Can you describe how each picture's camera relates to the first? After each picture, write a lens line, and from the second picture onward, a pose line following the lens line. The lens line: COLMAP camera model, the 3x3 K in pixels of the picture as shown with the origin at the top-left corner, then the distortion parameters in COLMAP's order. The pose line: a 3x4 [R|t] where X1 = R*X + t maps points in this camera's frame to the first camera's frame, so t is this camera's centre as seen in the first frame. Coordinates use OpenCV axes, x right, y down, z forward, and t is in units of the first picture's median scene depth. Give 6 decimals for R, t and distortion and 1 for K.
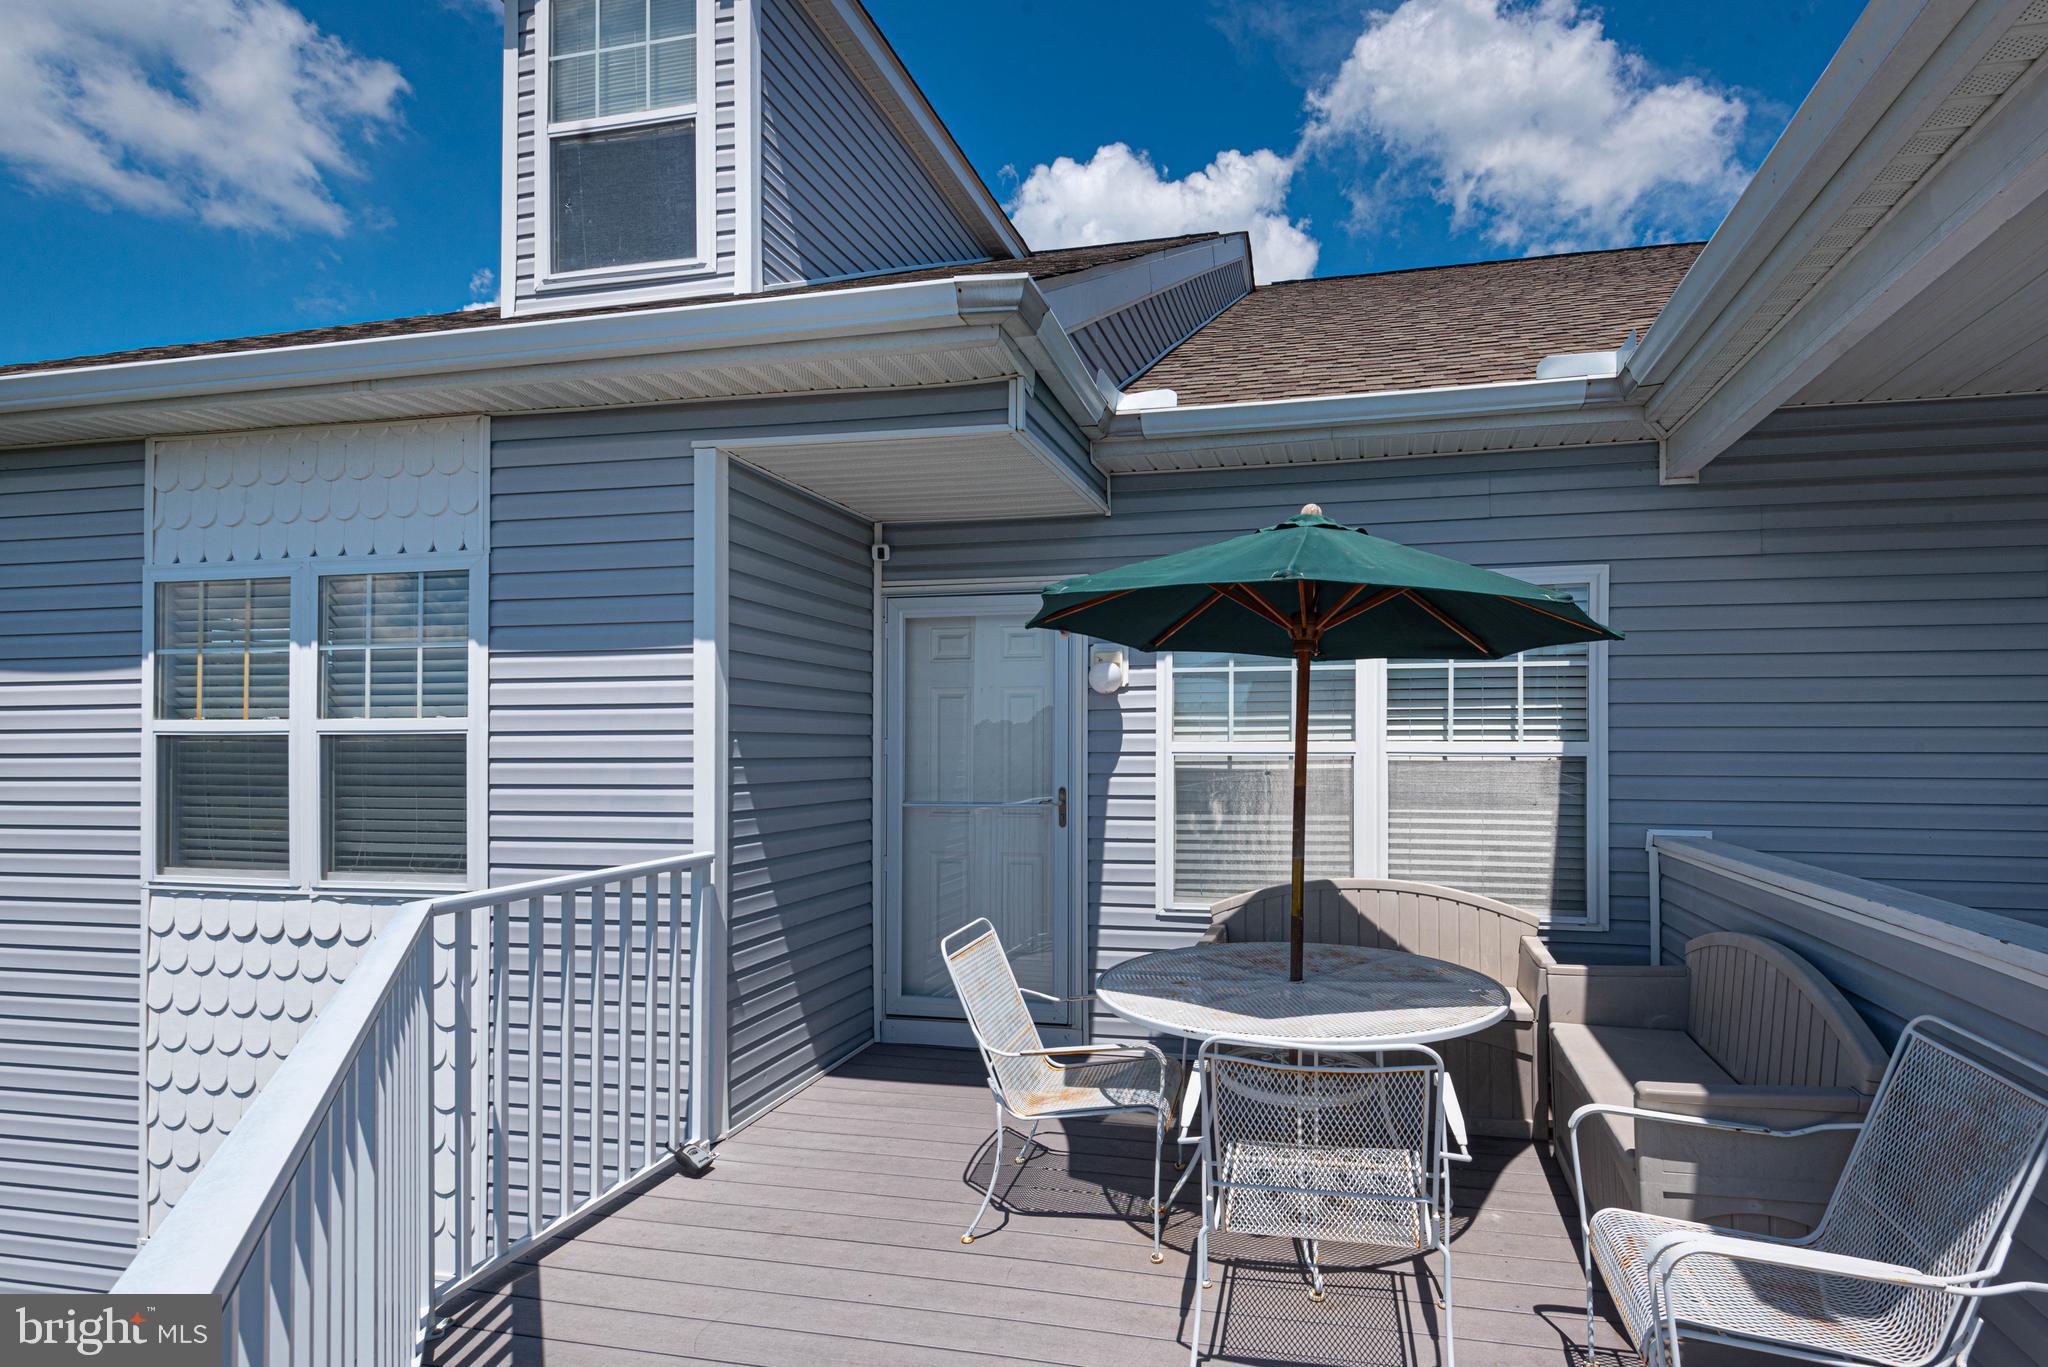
lens RADIAL K [[984.4, 0, 1079.0], [0, 984.4, 705.1], [0, 0, 1]] dist [0.028066, -0.014467]
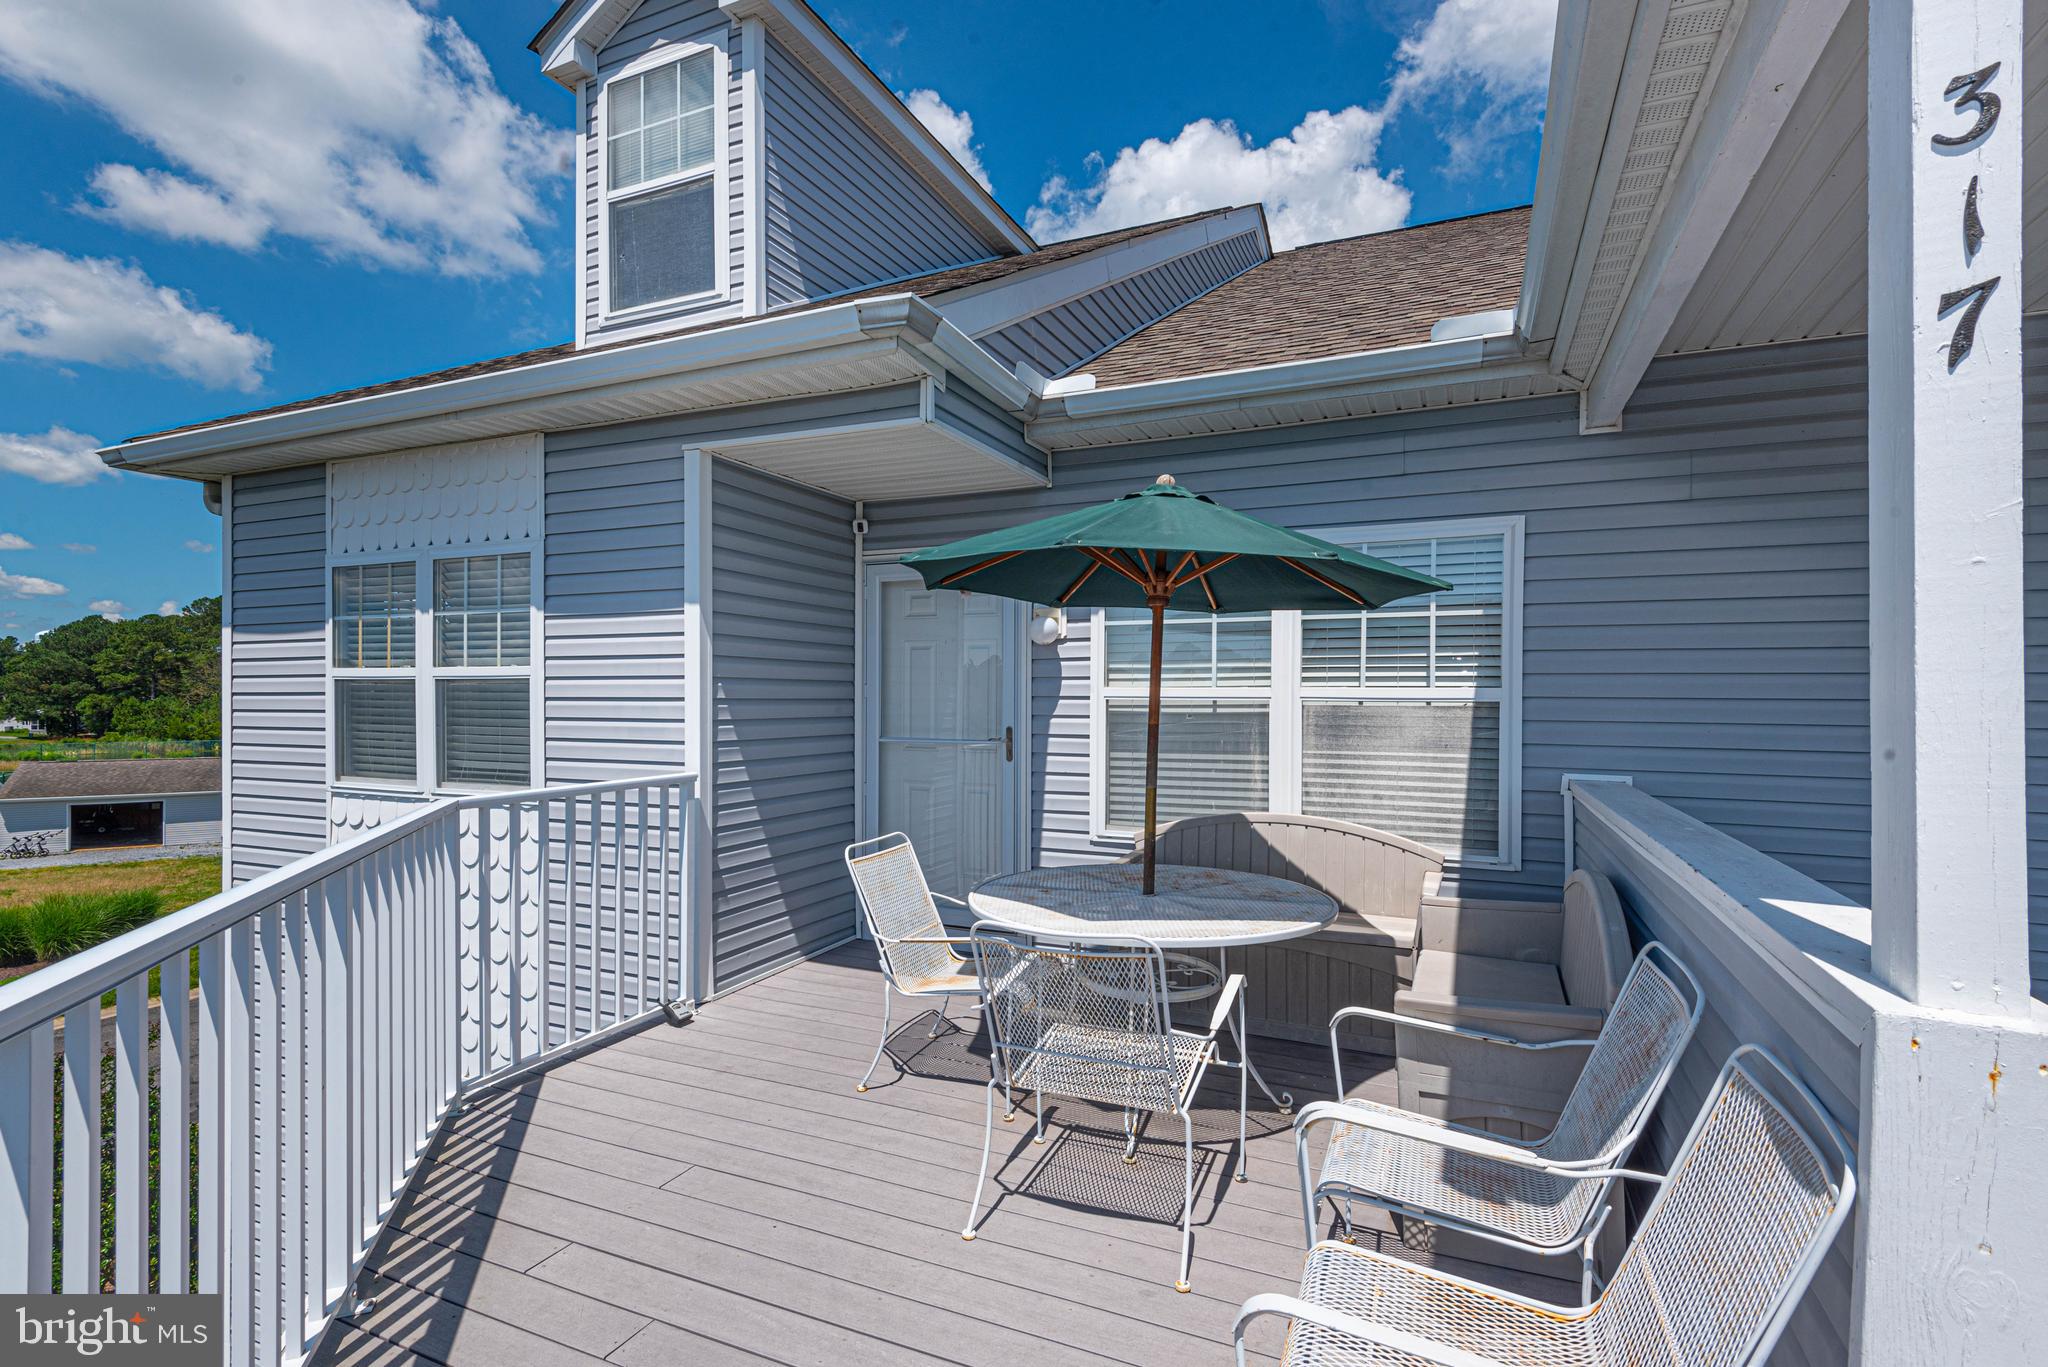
lens RADIAL K [[939.7, 0, 1030.4], [0, 939.7, 672.5], [0, 0, 1]] dist [0.035236, -0.025824]
pose [[0.978840, -0.000923, -0.204624, 0.243728], [0.003867, 0.999895, 0.013989, 0.005298], [0.204589, -0.014484, 0.978741, -0.070811]]
